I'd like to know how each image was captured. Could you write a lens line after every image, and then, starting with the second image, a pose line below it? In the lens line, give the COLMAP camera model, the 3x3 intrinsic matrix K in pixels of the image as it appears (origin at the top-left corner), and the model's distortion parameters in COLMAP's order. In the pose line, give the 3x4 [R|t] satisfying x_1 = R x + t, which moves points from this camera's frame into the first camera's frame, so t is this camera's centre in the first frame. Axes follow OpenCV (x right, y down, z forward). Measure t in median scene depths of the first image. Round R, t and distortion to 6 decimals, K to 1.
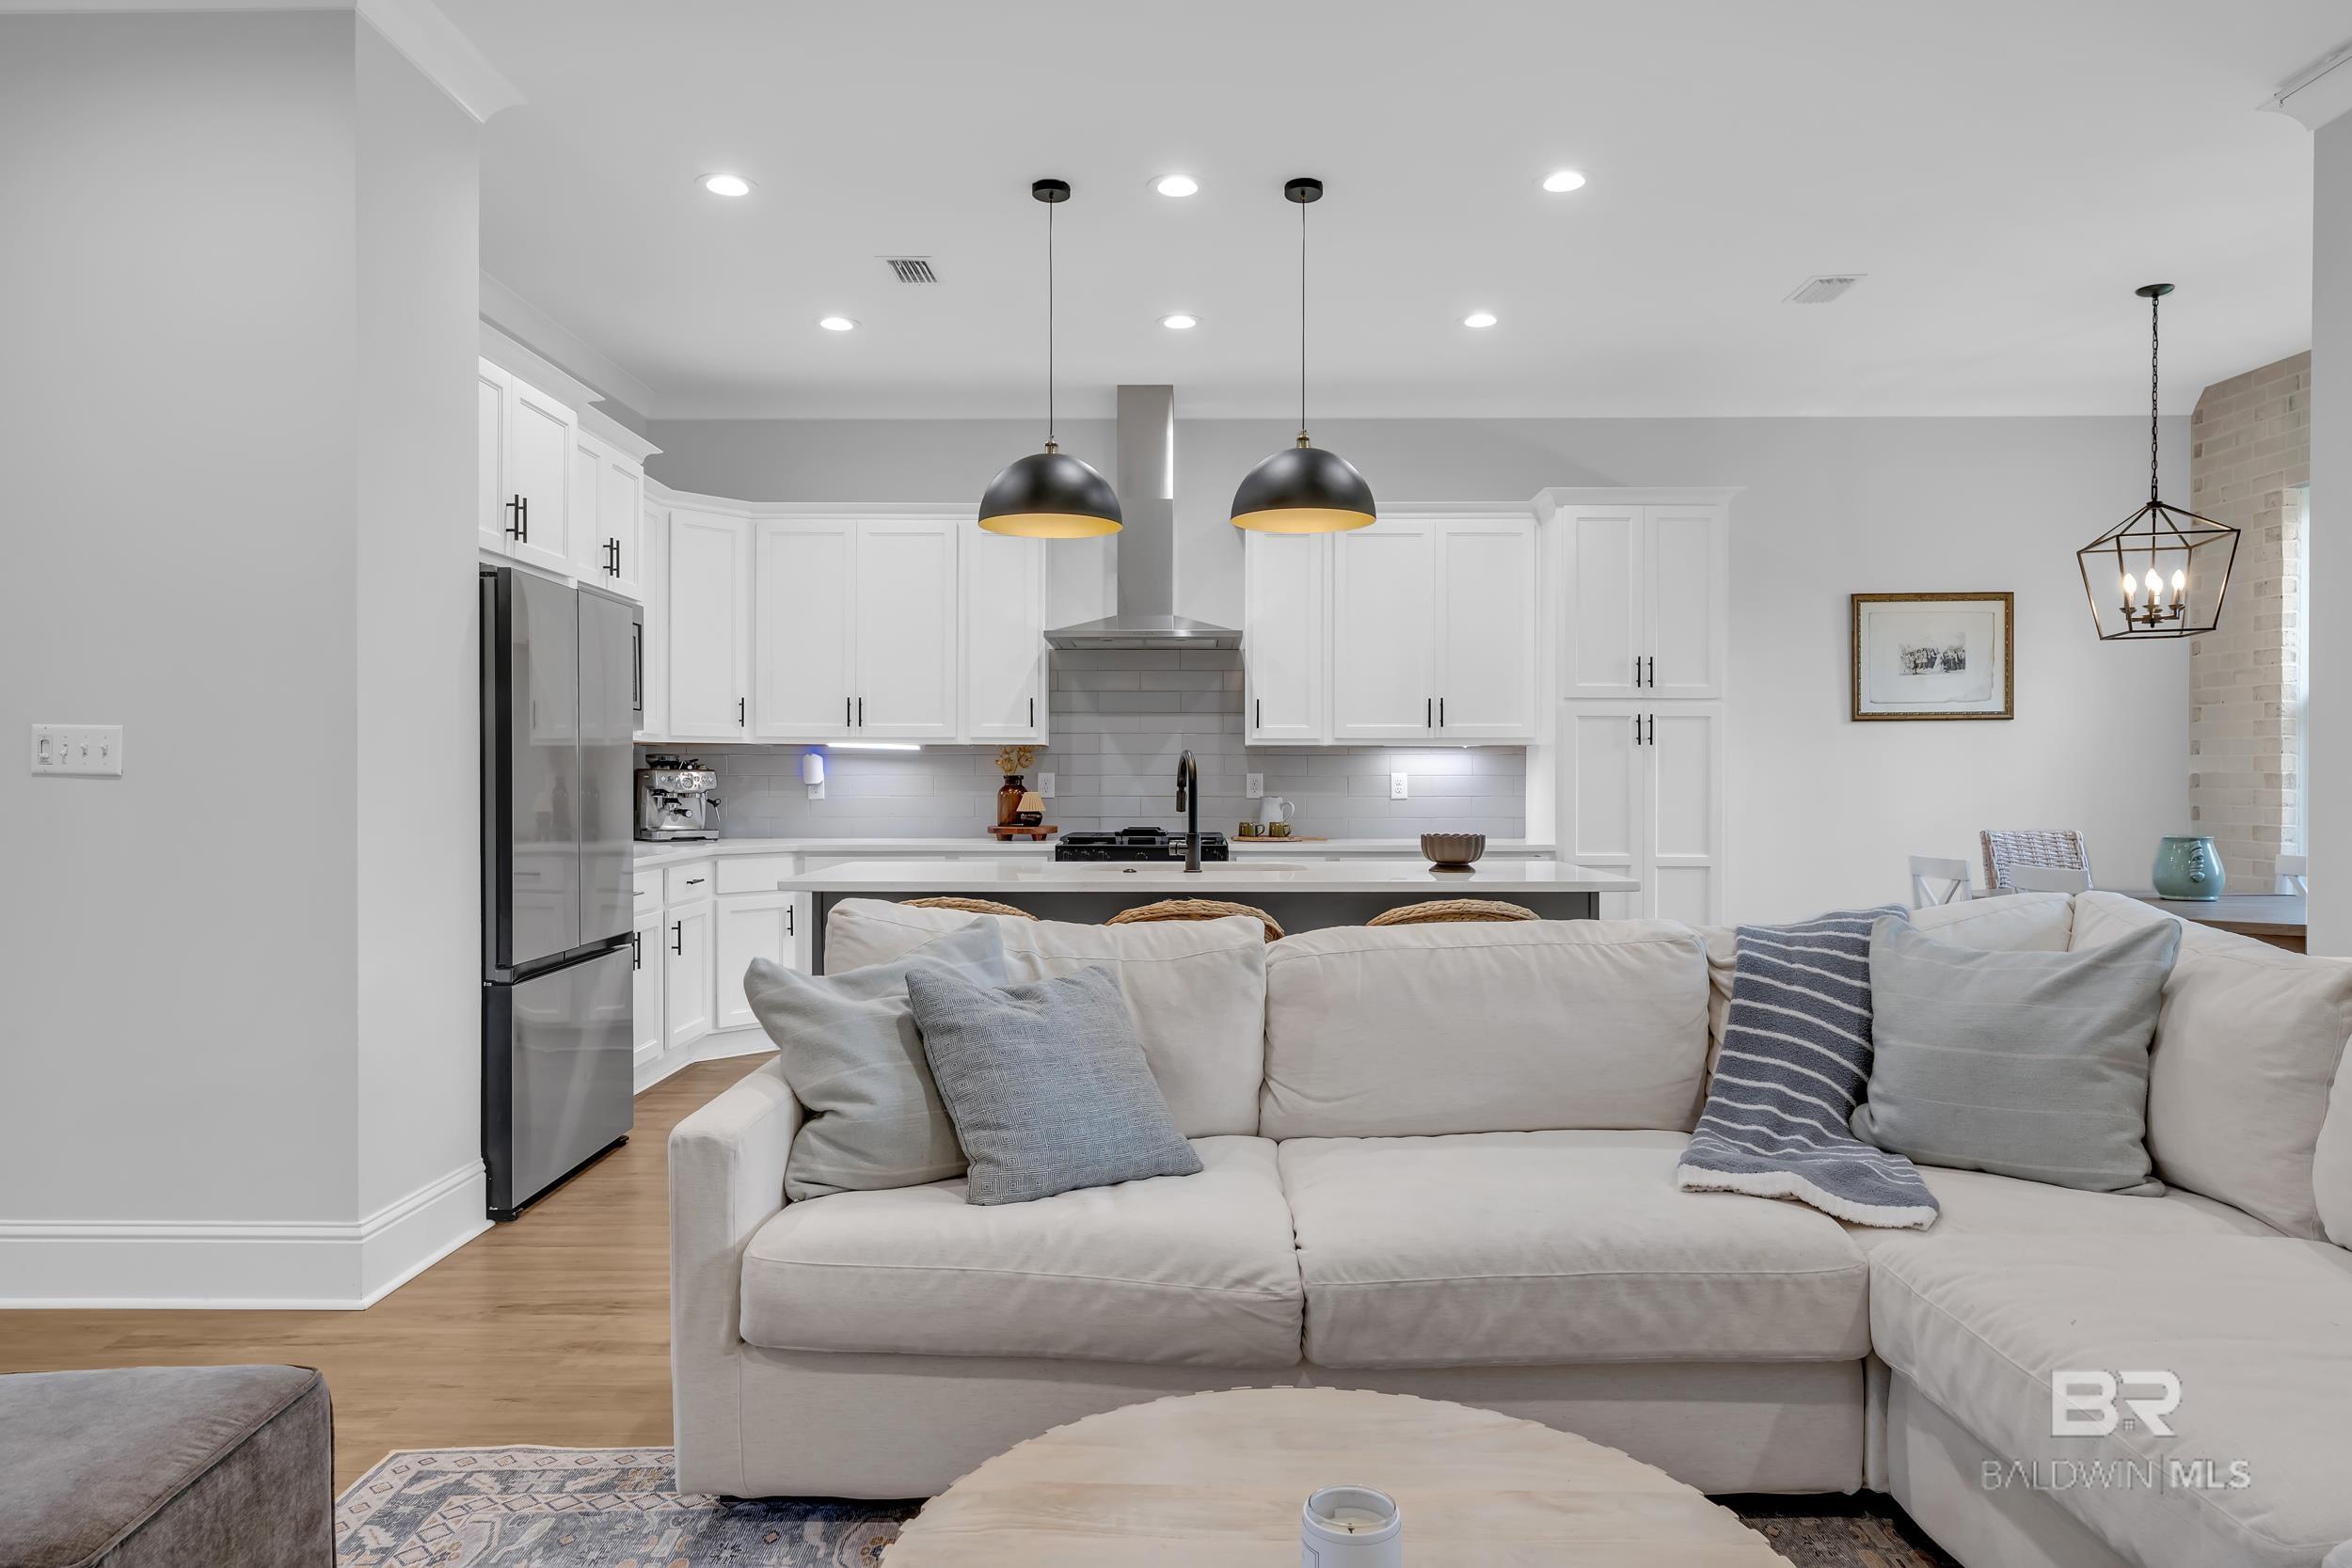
lens RADIAL K [[1449.8, 0, 1184.5], [0, 1449.8, 787.8], [0, 0, 1]] dist [0.002648, -0.000464]
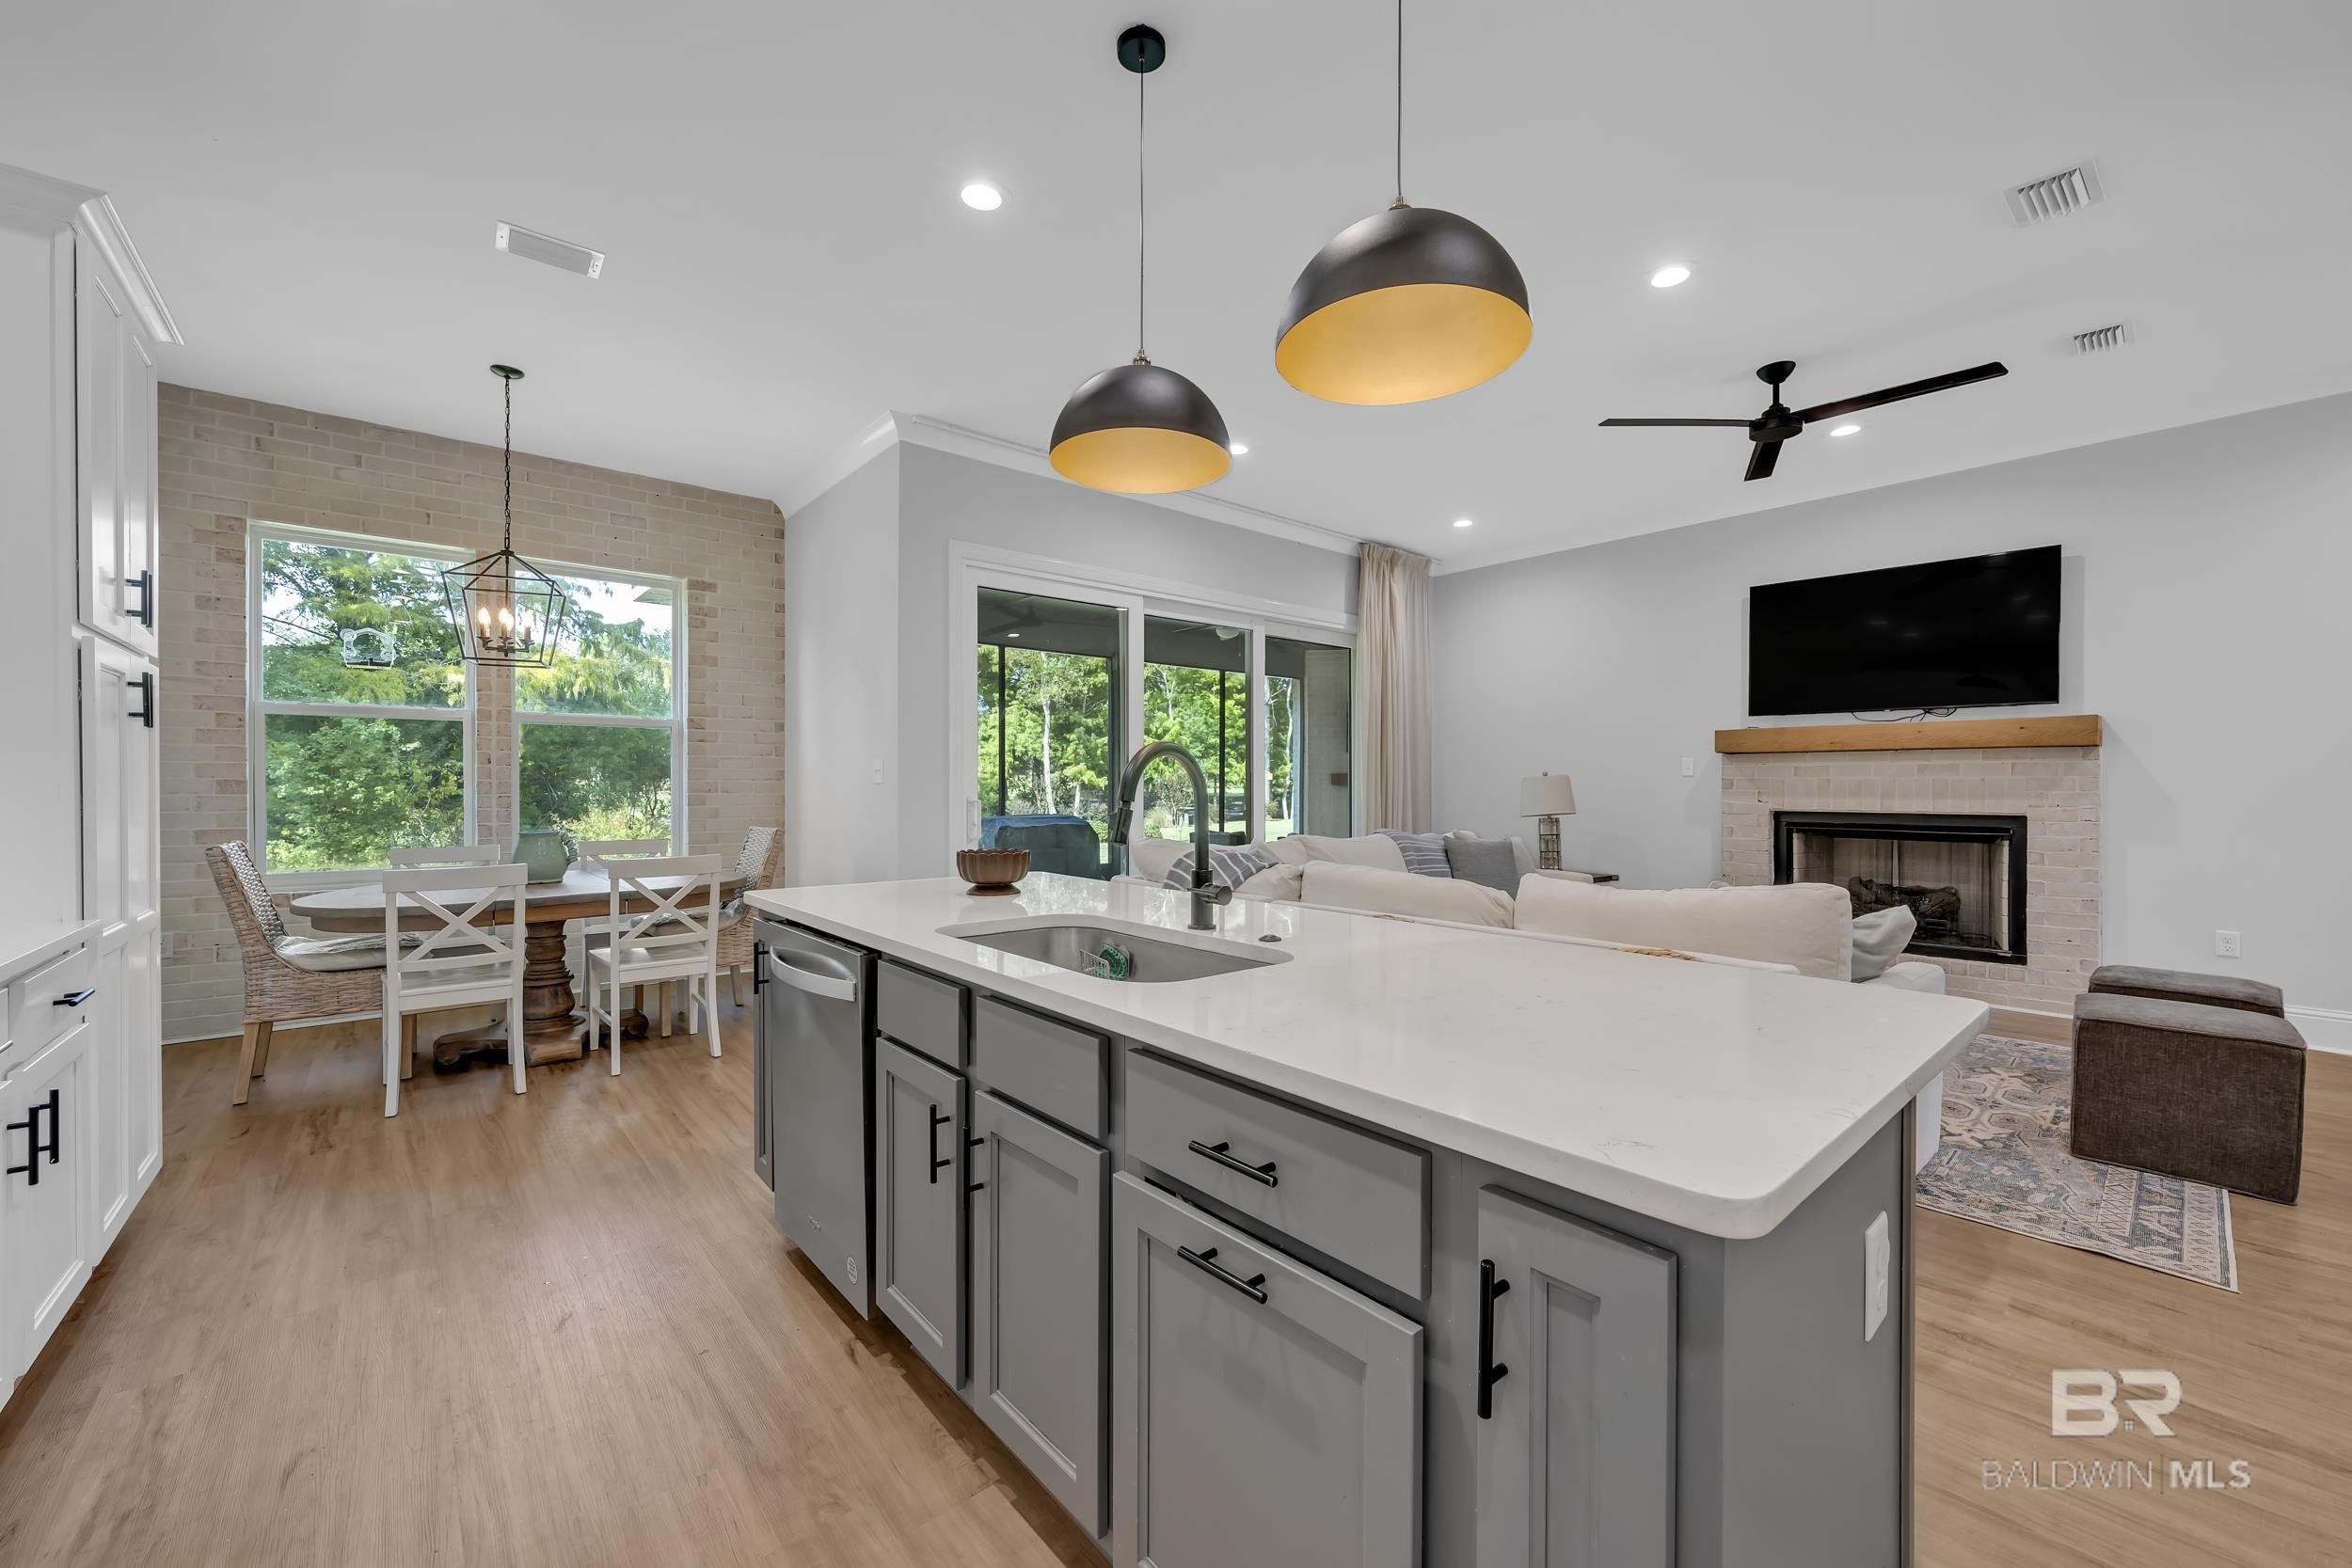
lens RADIAL K [[914.7, 0, 1183.6], [0, 914.7, 787.9], [0, 0, 1]] dist [-0.002290, 0.000261]
pose [[-0.652715, -0.004449, 0.757591, -0.219653], [0.003530, 0.999954, 0.008913, -0.007045], [-0.757595, 0.008492, -0.652669, 0.915485]]
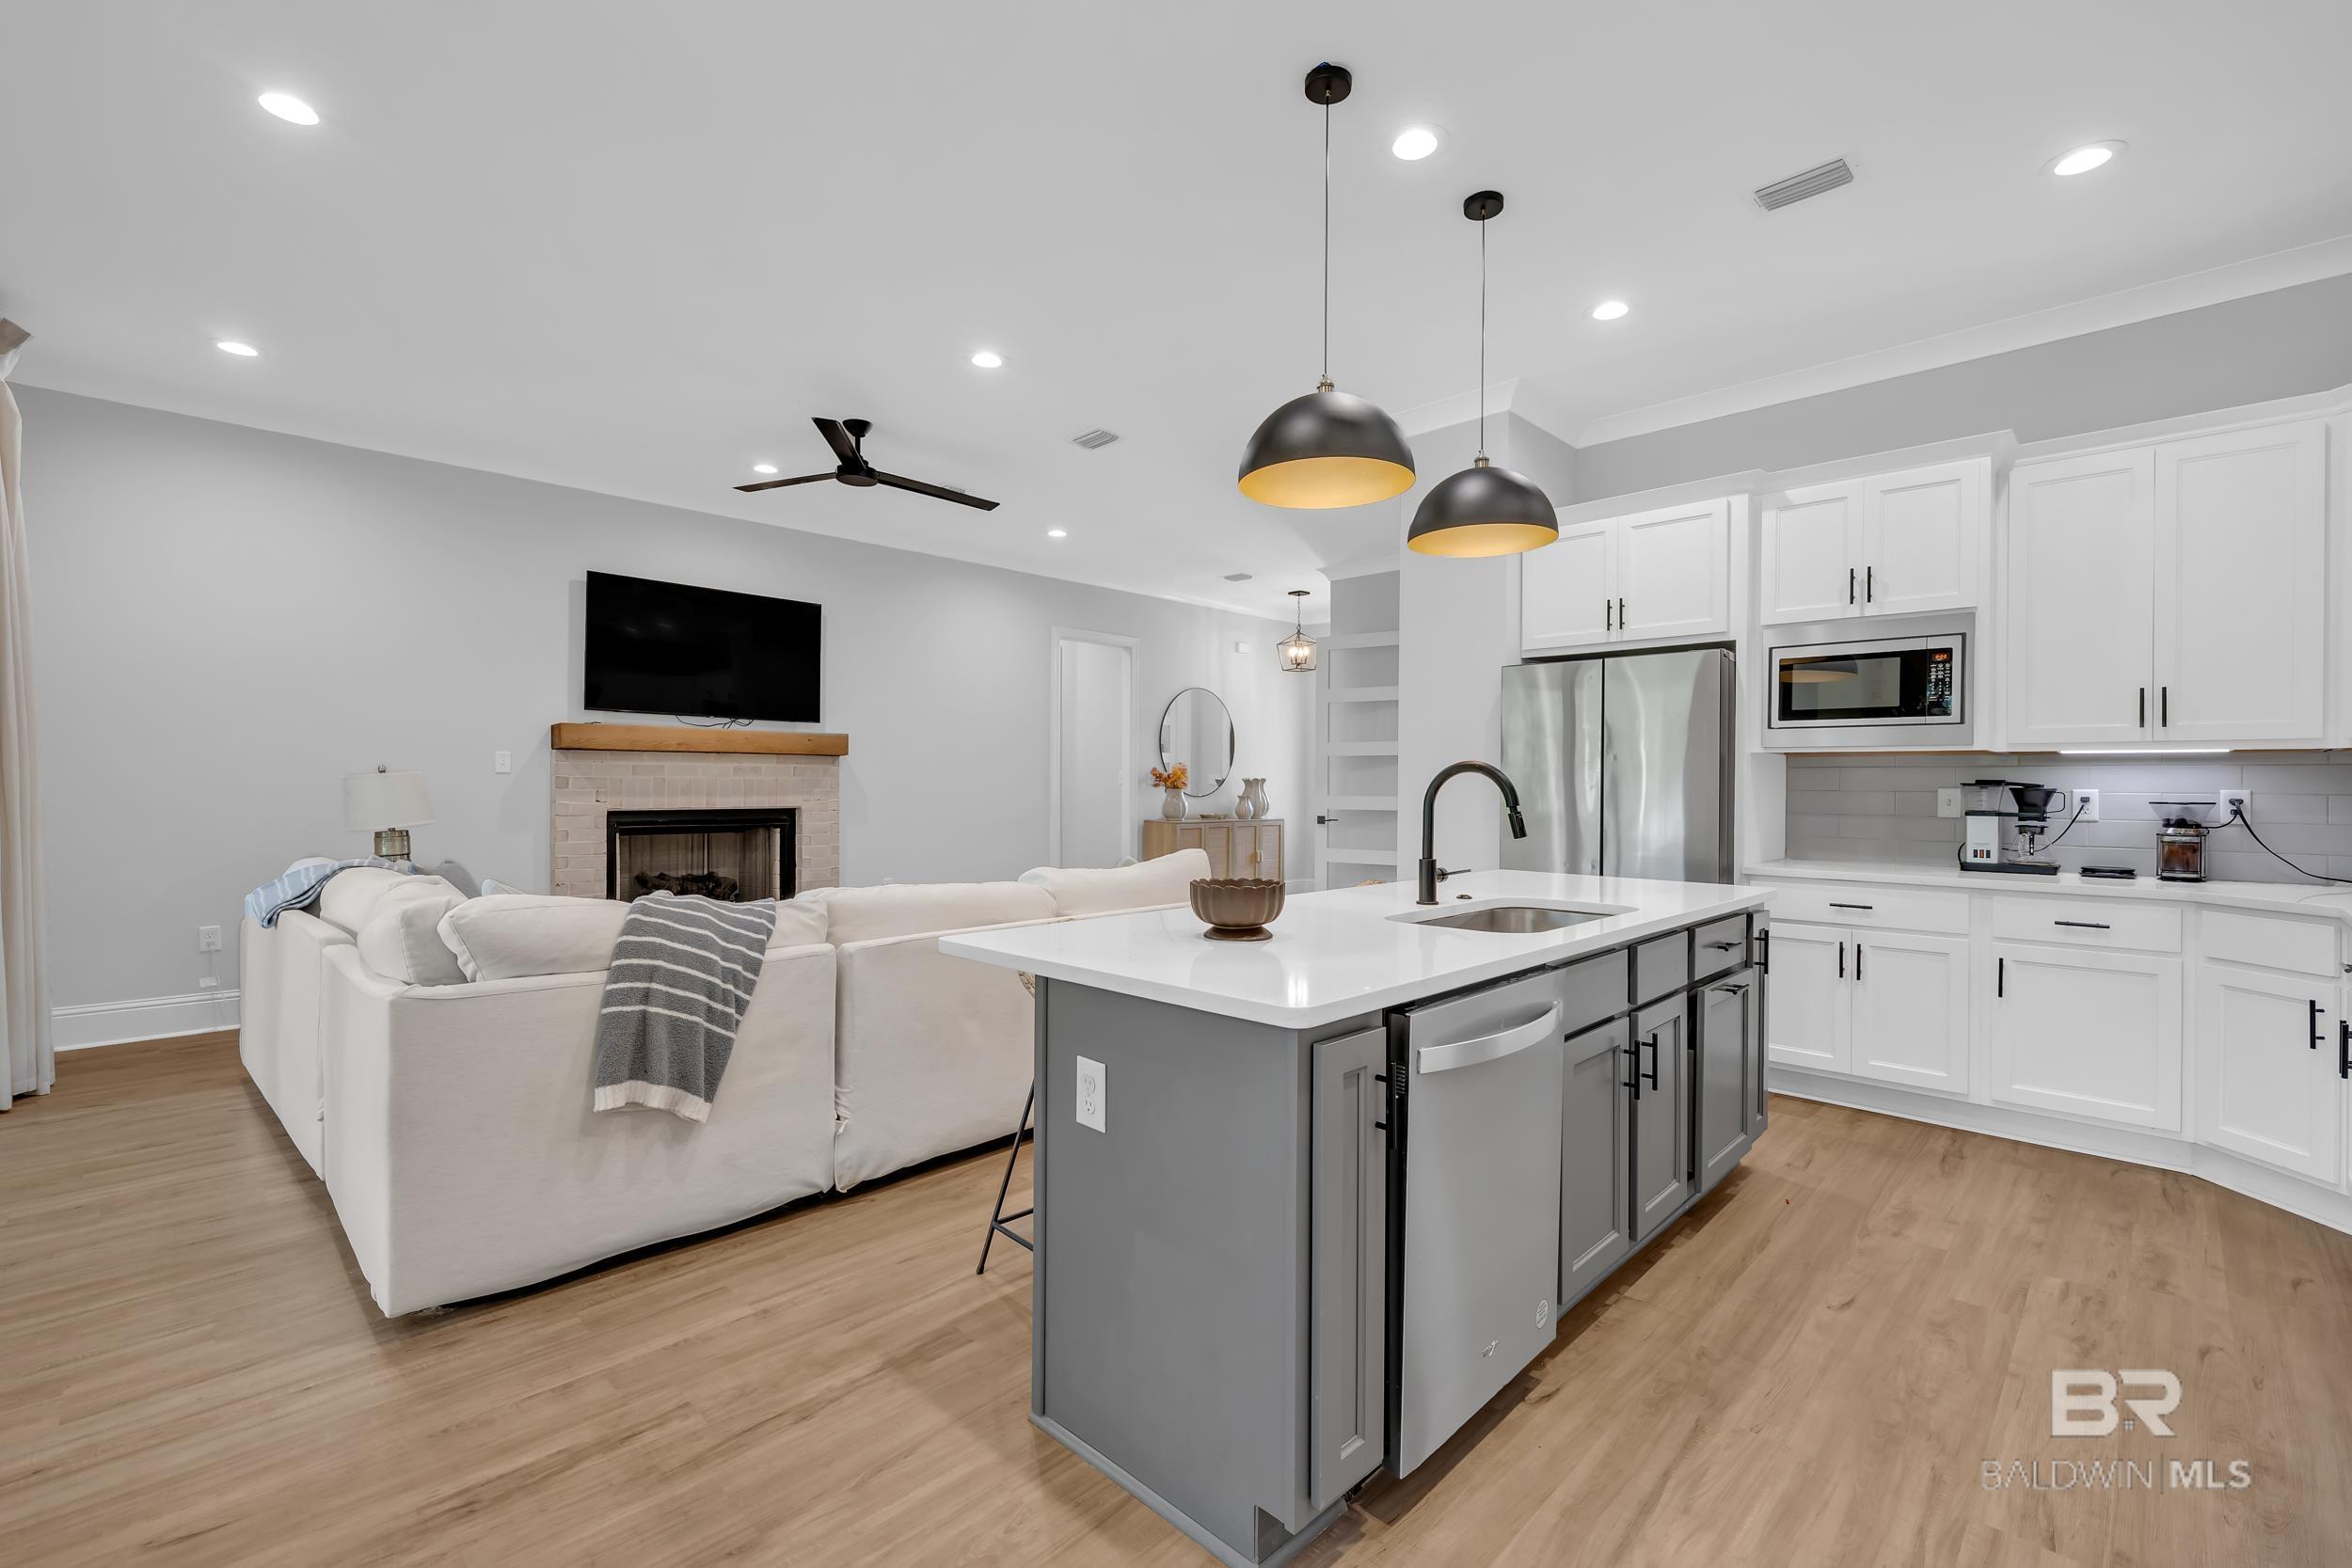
lens RADIAL K [[1012.0, 0, 1182.6], [0, 1012.0, 784.0], [0, 0, 1]] dist [-0.001827, -0.000397]
pose [[-0.696108, -0.002808, -0.717932, 0.385862], [-0.010263, 0.999929, 0.006040, -0.011046], [0.717864, 0.011572, -0.696087, 0.939399]]
